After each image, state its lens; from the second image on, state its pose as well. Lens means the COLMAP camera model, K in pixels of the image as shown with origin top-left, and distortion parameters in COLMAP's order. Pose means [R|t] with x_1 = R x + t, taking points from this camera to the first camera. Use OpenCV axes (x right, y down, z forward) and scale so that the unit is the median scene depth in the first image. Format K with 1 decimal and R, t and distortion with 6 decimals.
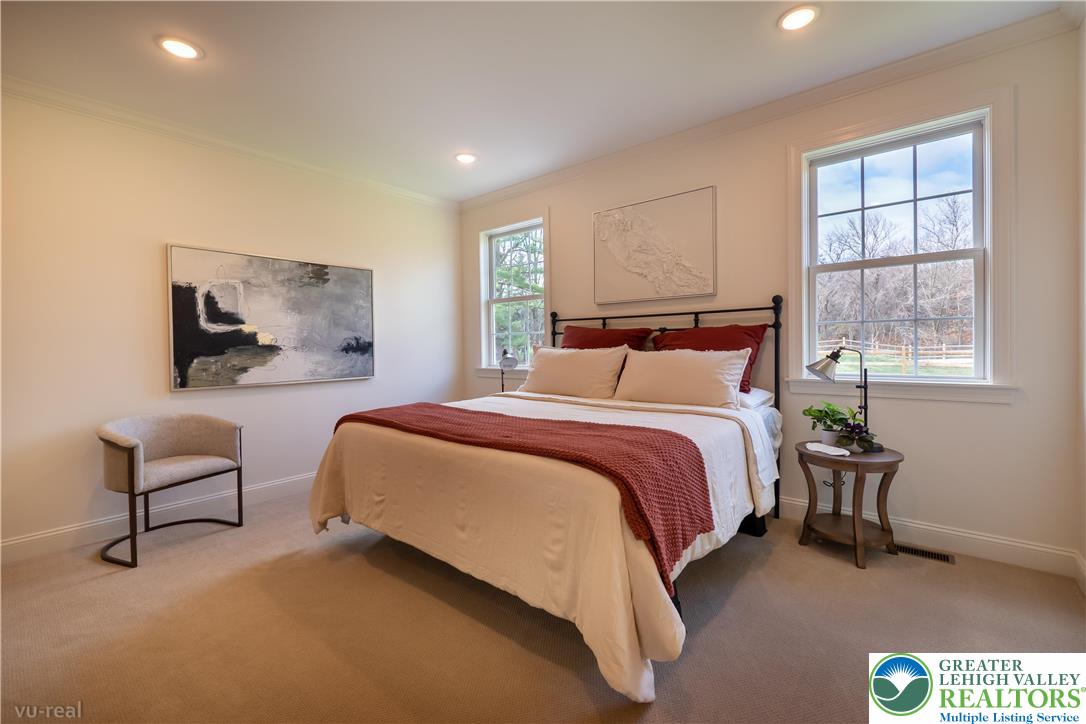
lens RADIAL K [[490.9, 0, 540.8], [0, 490.9, 339.9], [0, 0, 1]] dist [0.025592, -0.000116]
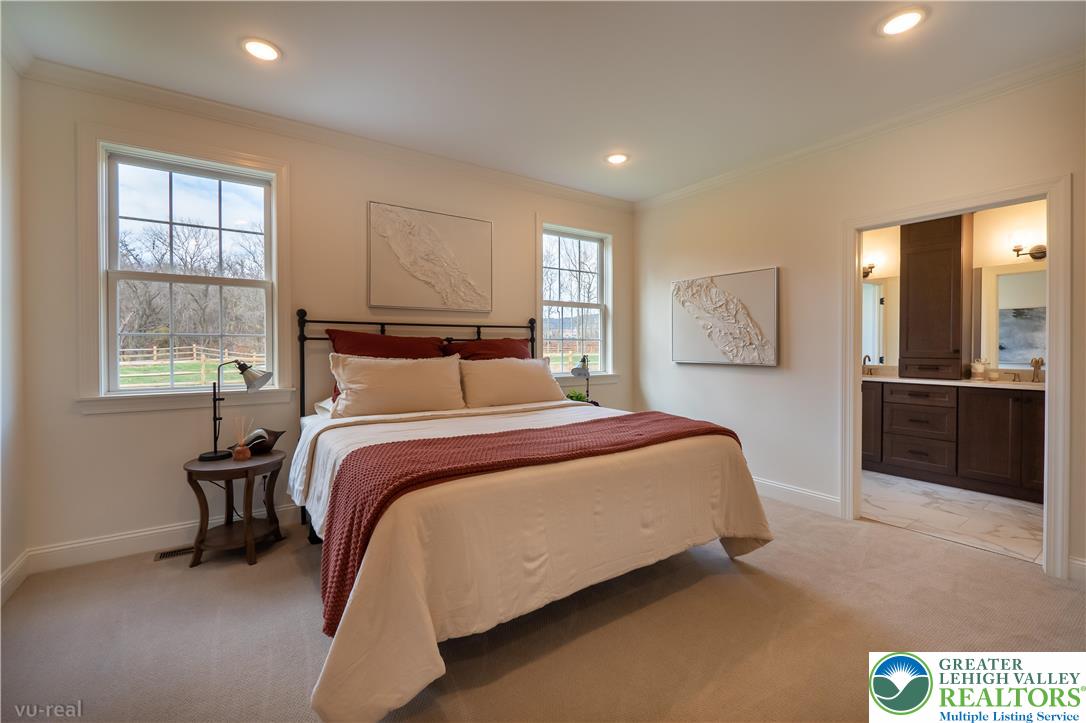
lens RADIAL K [[460.1, 0, 539.5], [0, 460.1, 351.5], [0, 0, 1]] dist [-0.004304, -0.000003]
pose [[0.258026, 0.012056, 0.966063, -0.587907], [-0.005693, 0.999924, -0.010958, 0.013377], [-0.966121, -0.002672, 0.258075, 0.498146]]
